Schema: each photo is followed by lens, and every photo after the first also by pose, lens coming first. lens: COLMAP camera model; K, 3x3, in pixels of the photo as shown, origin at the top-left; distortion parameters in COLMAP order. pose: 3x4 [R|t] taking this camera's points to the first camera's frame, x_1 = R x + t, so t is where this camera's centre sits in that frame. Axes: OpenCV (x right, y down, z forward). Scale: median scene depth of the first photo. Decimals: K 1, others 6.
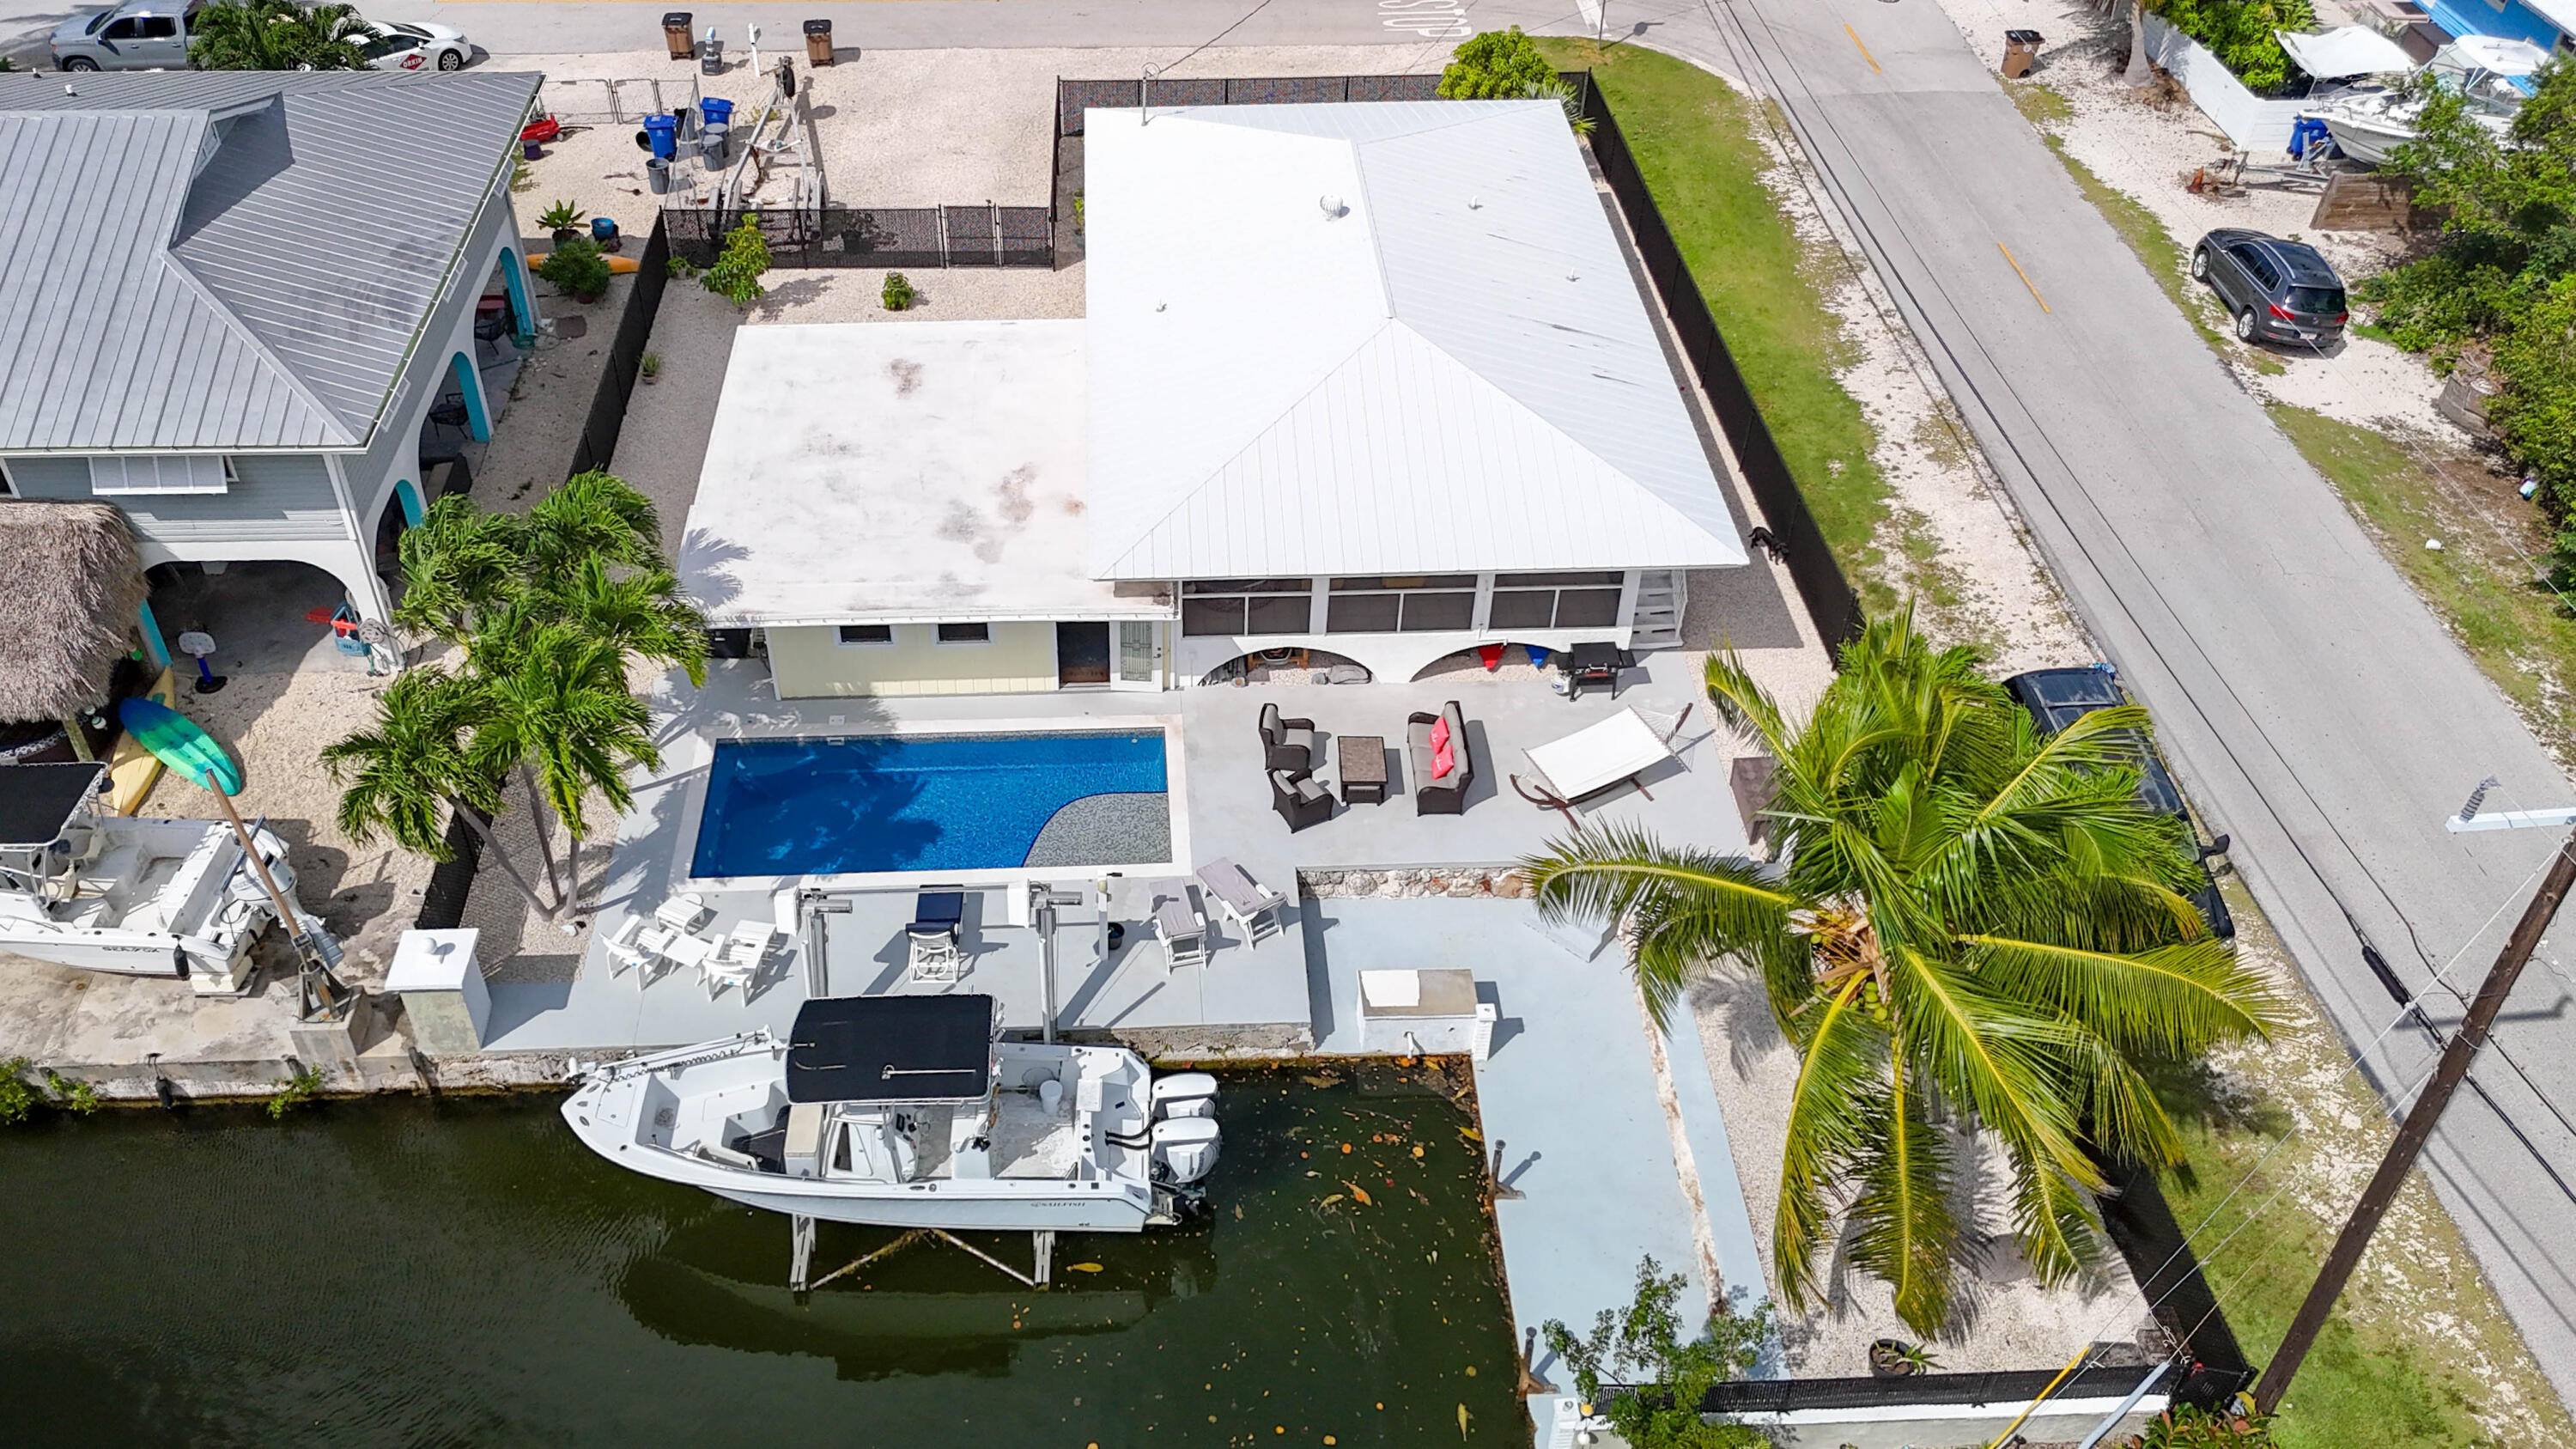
lens RADIAL K [[2061.2, 0, 1188.5], [0, 2061.2, 674.6], [0, 0, 1]] dist [0.052237, -0.023167]
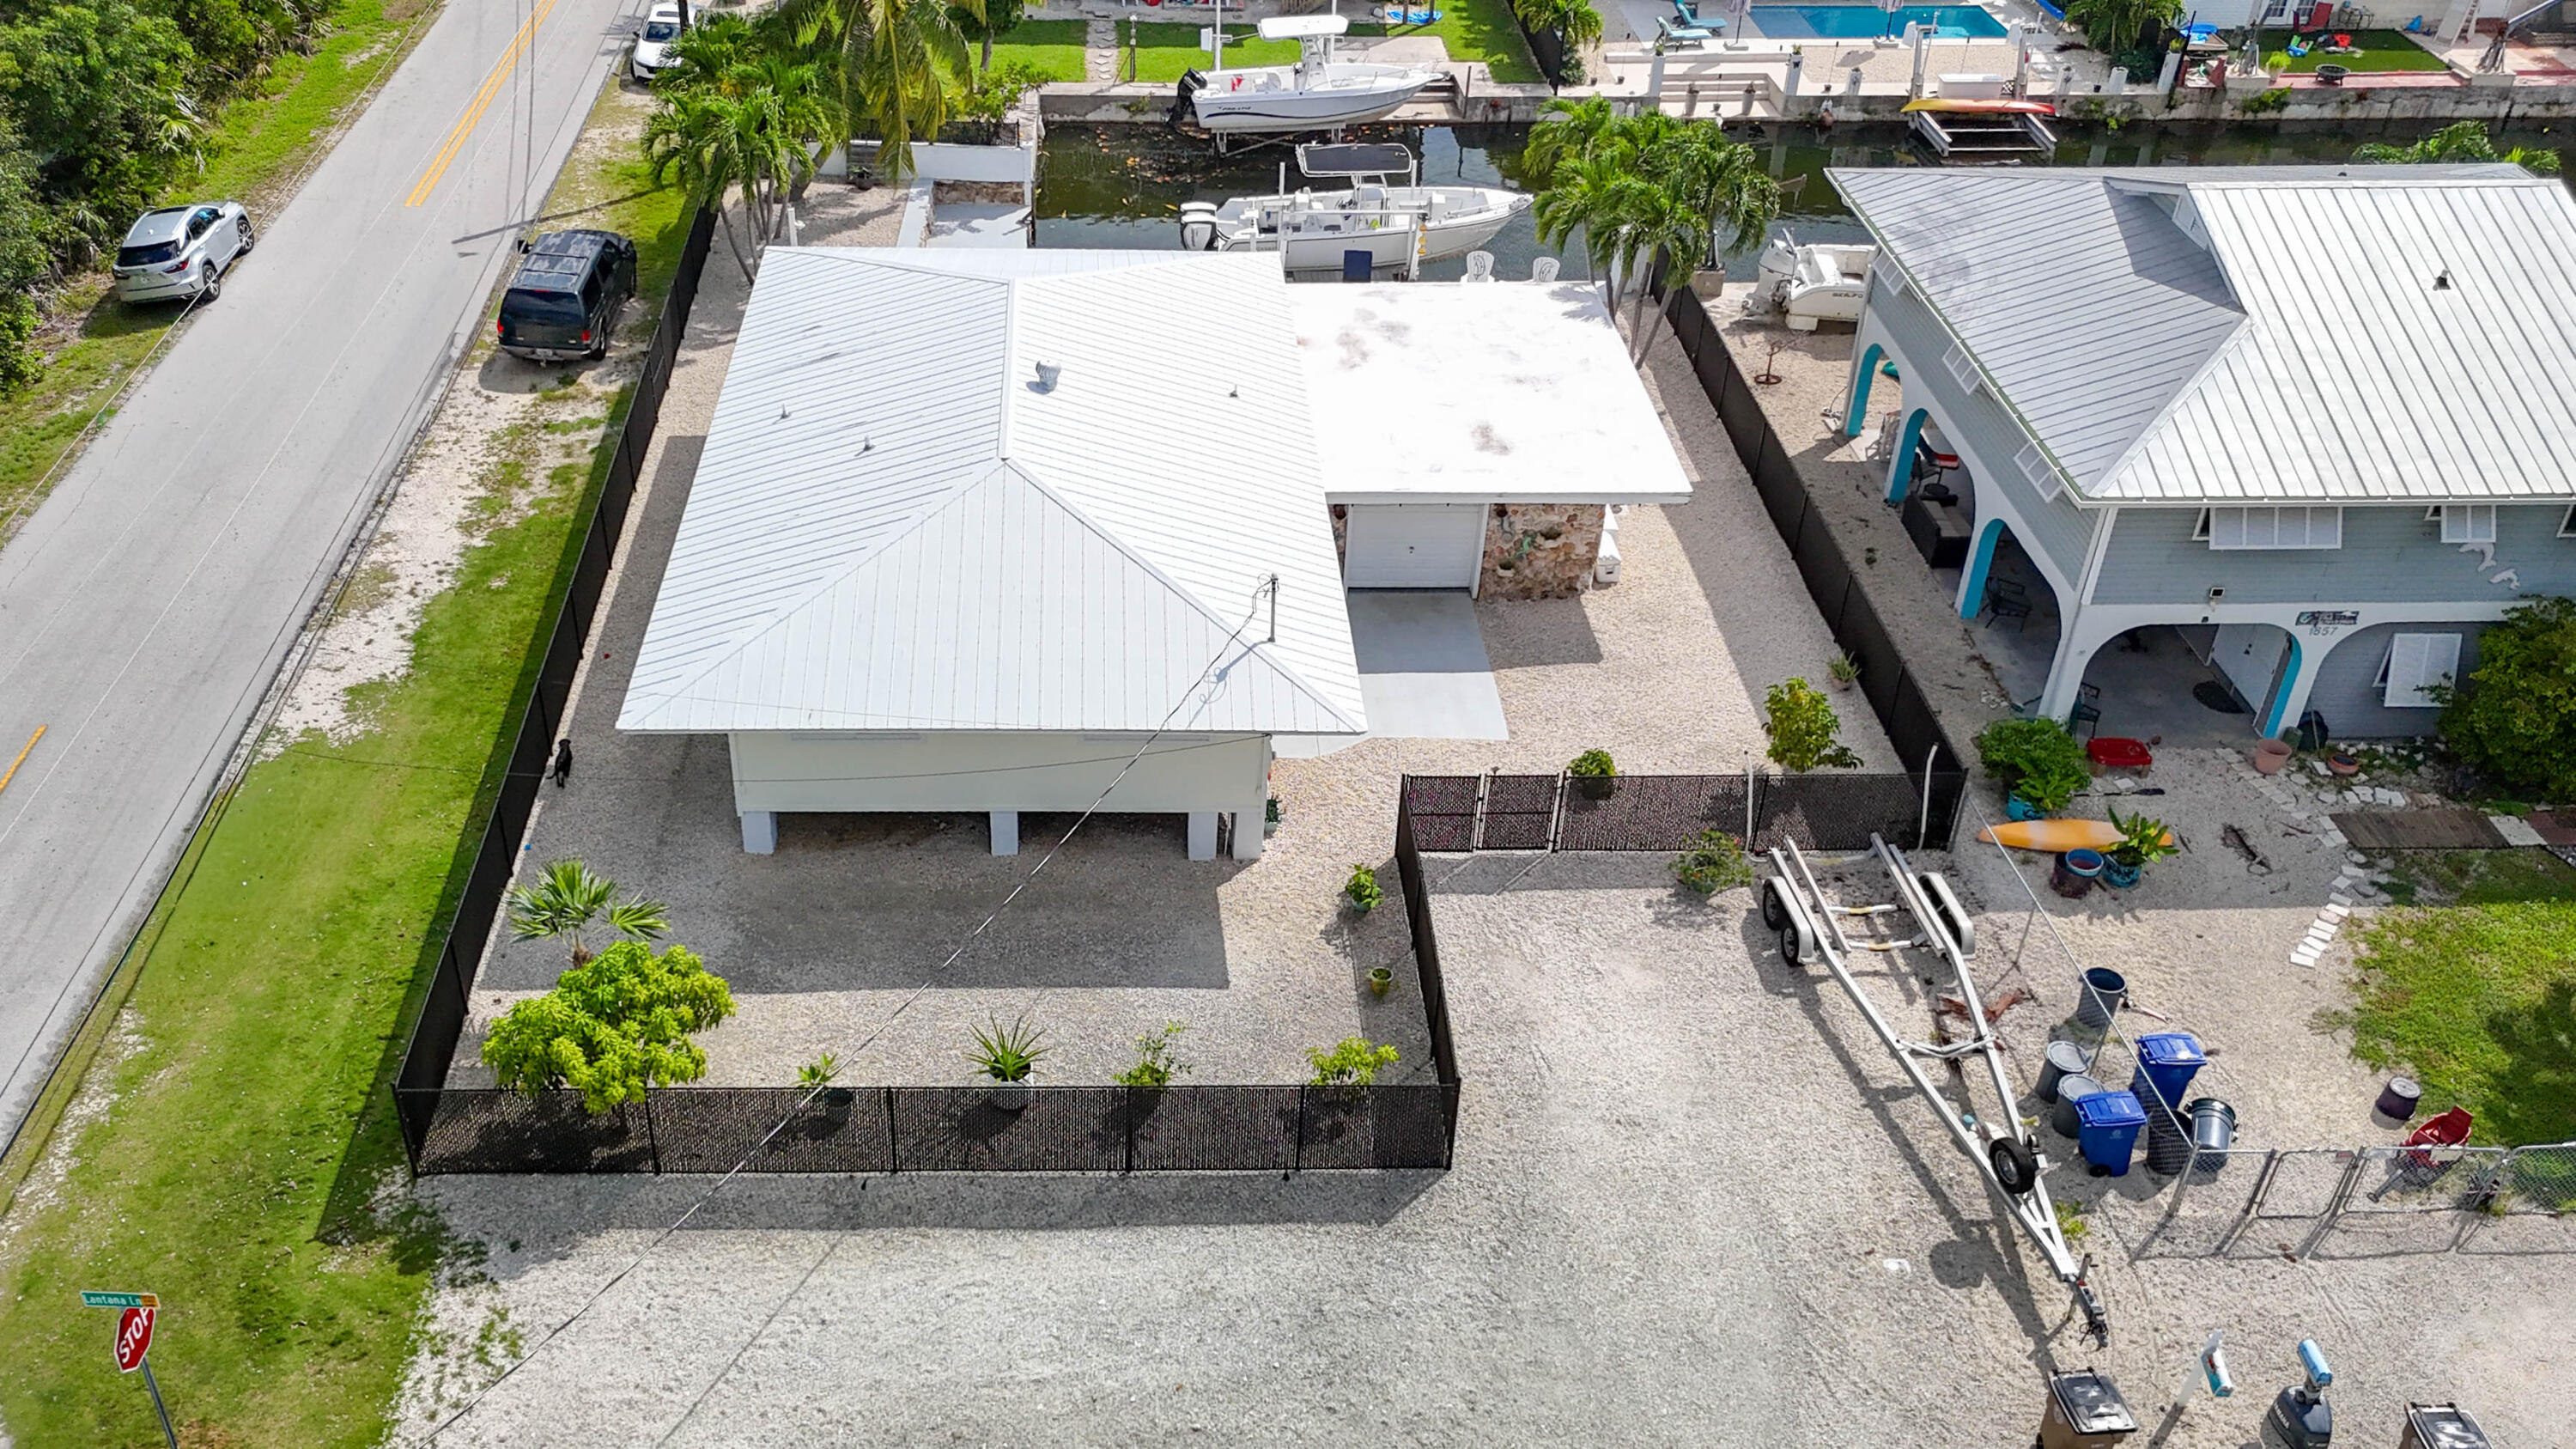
lens RADIAL K [[2193.8, 0, 1194.6], [0, 2193.8, 689.4], [0, 0, 1]] dist [0.048493, -0.025049]
pose [[-0.999679, -0.021706, -0.013087, 0.015272], [-0.018748, 0.285809, 0.958103, -1.204780], [-0.017056, 0.958041, -0.286125, 1.535091]]
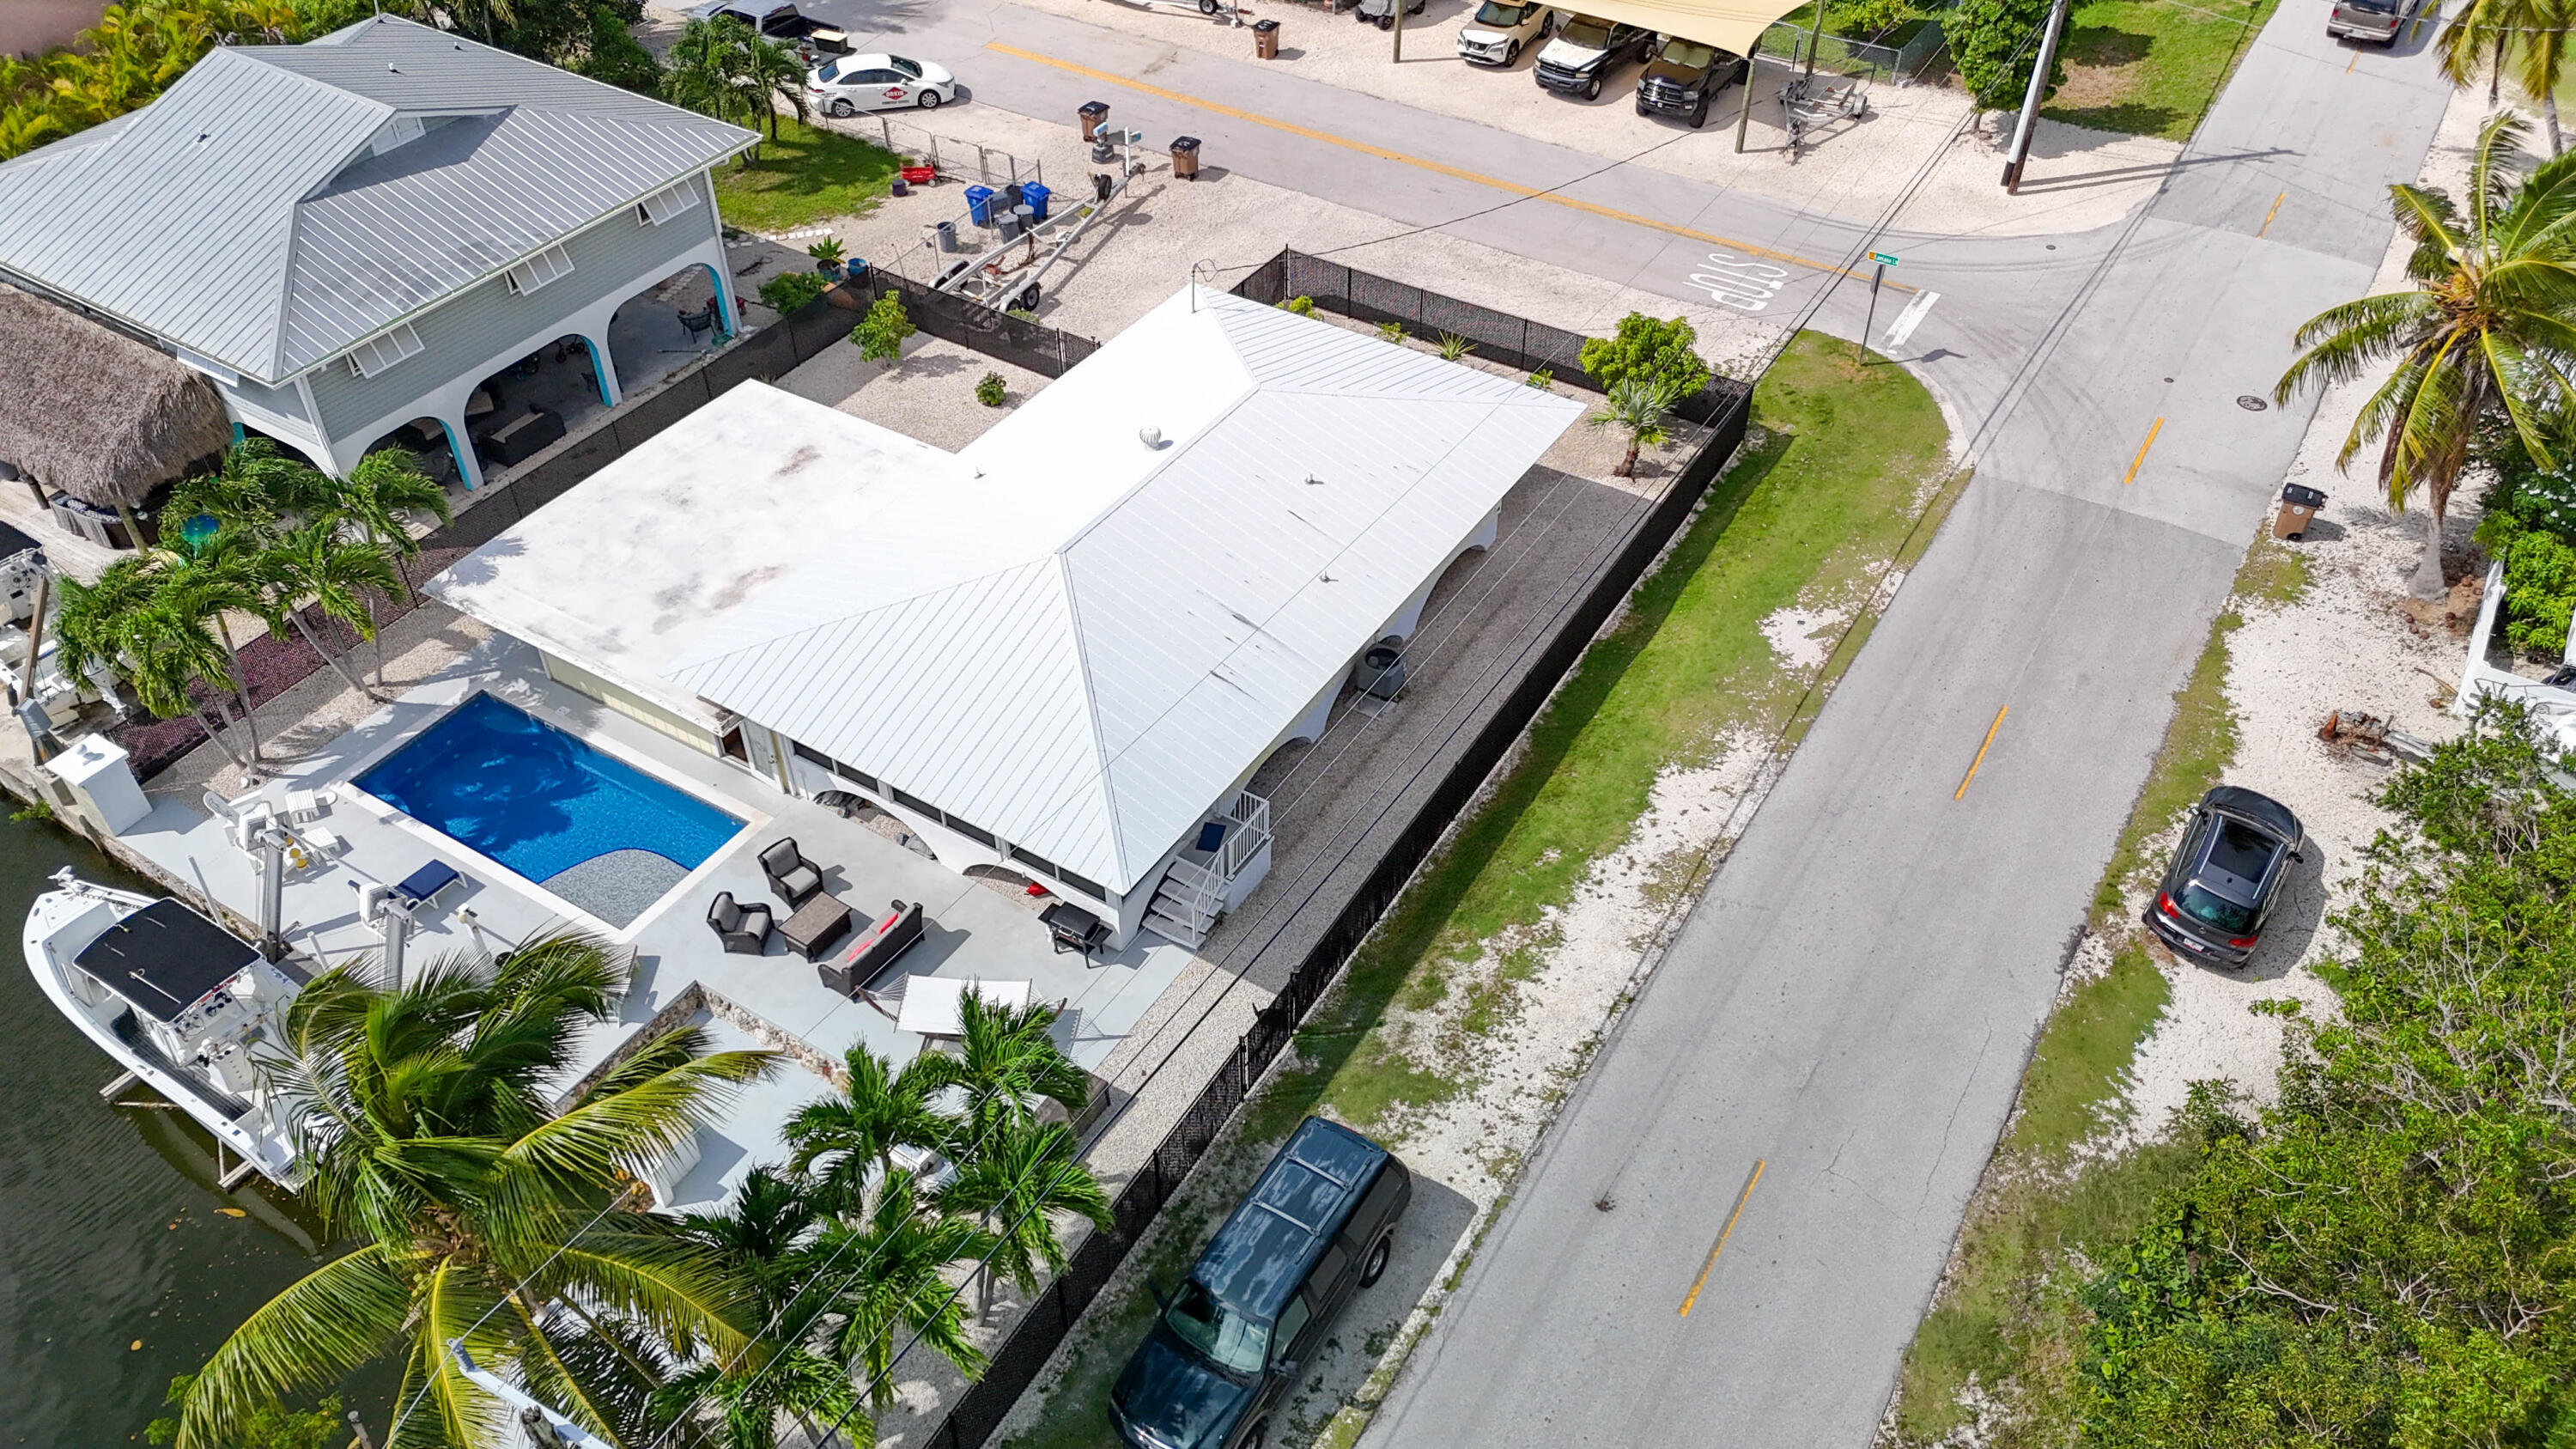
lens RADIAL K [[1906.1, 0, 1278.5], [0, 1906.1, 715.3], [0, 0, 1]] dist [0.056982, -0.054884]
pose [[0.821524, 0.369062, -0.434617, 0.658717], [-0.355248, 0.927531, 0.116129, -0.252918], [0.445979, 0.058994, 0.893097, 0.179169]]
